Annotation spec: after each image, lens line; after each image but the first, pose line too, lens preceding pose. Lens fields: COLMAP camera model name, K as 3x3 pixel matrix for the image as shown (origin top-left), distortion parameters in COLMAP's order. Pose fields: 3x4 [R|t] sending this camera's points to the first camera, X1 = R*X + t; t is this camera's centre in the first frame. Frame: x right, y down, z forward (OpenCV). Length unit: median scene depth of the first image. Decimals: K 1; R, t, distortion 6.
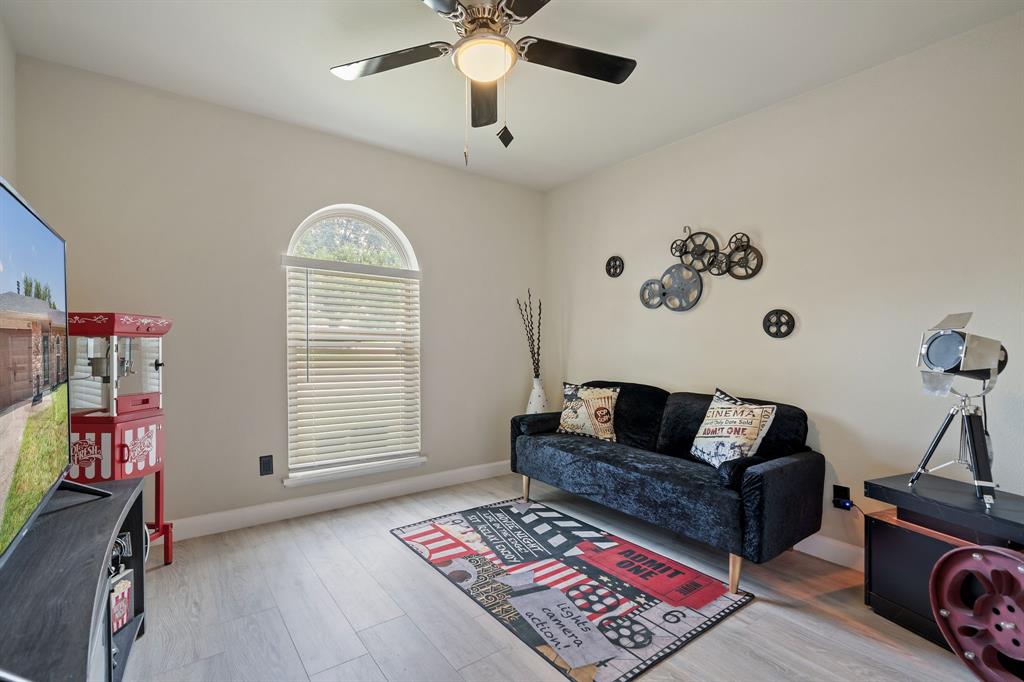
lens RADIAL K [[463.2, 0, 512.0], [0, 463.2, 341.0], [0, 0, 1]] dist [0.000064, 0.000011]
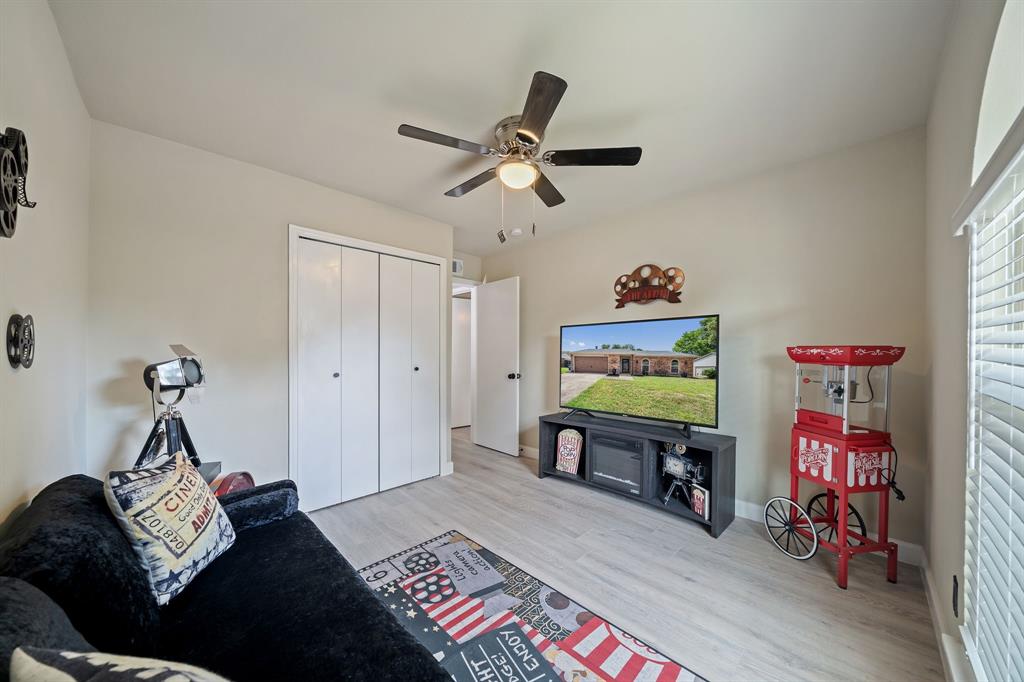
lens RADIAL K [[351.7, 0, 512.0], [0, 351.7, 341.0], [0, 0, 1]] dist [-0.000449, -0.000051]
pose [[-0.991880, -0.010031, -0.126782, 0.091767], [-0.005274, 0.999272, -0.037797, -0.032467], [0.127068, -0.036821, -0.991210, 1.835743]]
